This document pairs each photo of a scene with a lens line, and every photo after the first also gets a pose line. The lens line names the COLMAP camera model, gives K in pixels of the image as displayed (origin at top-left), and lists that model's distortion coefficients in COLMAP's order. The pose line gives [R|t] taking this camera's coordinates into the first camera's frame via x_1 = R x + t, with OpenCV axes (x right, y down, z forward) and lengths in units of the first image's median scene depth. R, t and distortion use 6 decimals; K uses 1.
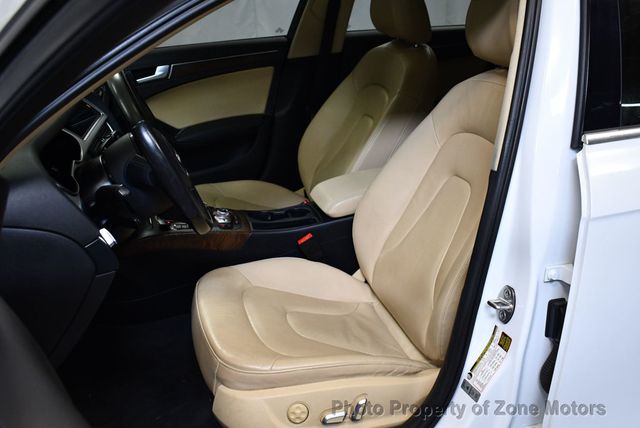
lens RADIAL K [[645.4, 0, 317.8], [0, 645.4, 215.3], [0, 0, 1]] dist [-0.099827, 0.000000]
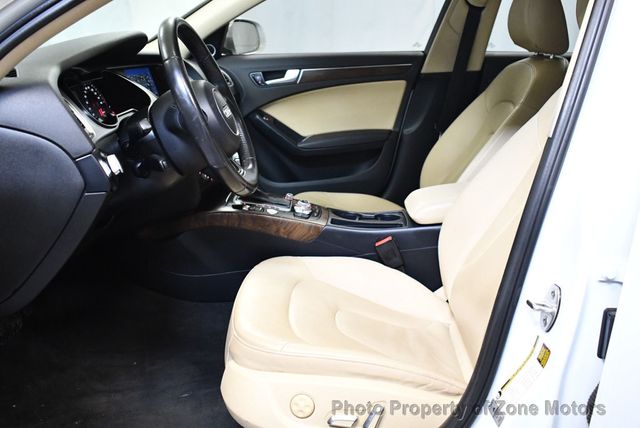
lens RADIAL K [[645.4, 0, 321.0], [0, 645.4, 213.7], [0, 0, 1]] dist [-0.099827, 0.000000]
pose [[0.946262, 0.113592, -0.302794, 0.166725], [-0.146463, 0.985287, -0.088084, 0.090300], [0.288334, 0.127699, 0.948977, 0.105283]]
